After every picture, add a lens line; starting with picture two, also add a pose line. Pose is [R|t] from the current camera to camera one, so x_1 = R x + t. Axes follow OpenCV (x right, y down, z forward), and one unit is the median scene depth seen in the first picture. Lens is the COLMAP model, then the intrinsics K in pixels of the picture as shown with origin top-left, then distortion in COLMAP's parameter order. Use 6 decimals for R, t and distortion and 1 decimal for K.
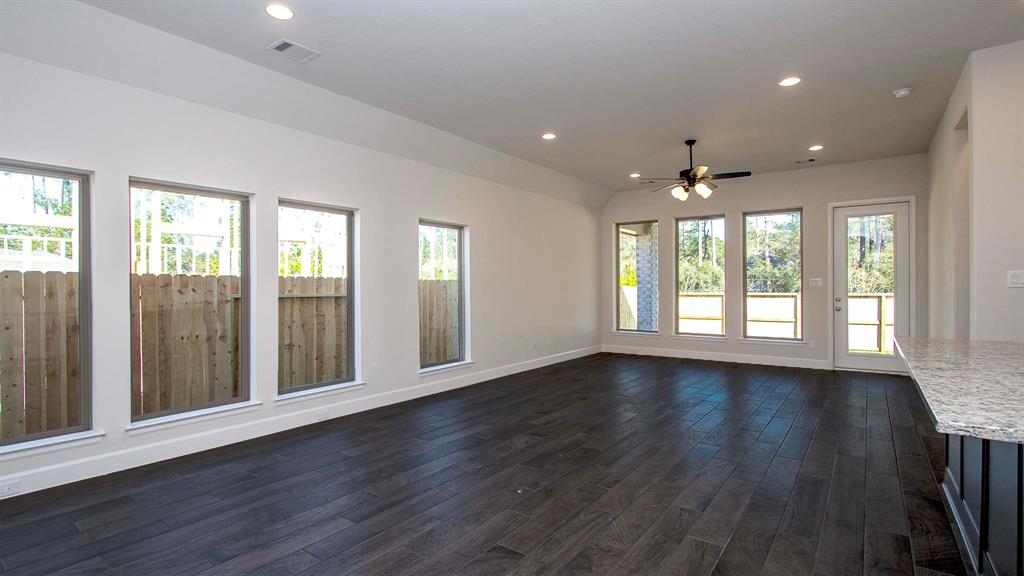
lens RADIAL K [[477.8, 0, 512.0], [0, 477.8, 288.0], [0, 0, 1]] dist [-0.021358, 0.000589]
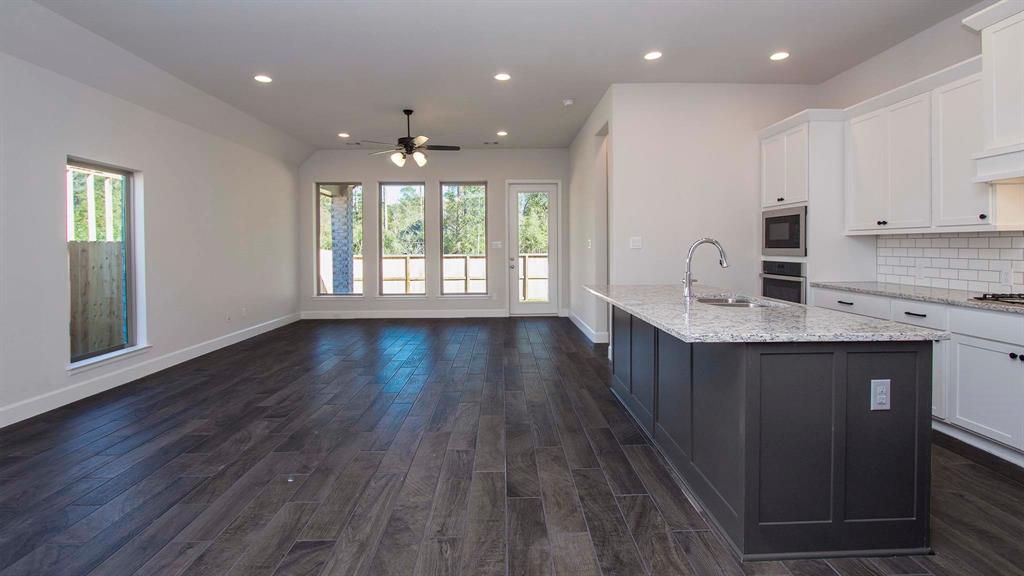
lens RADIAL K [[478.9, 0, 512.3], [0, 478.9, 252.0], [0, 0, 1]] dist [-0.023098, 0.000547]
pose [[0.785875, -0.007290, 0.618342, -0.101668], [0.005615, 0.999973, 0.004653, 0.000406], [-0.618359, -0.000185, 0.785896, 0.025547]]
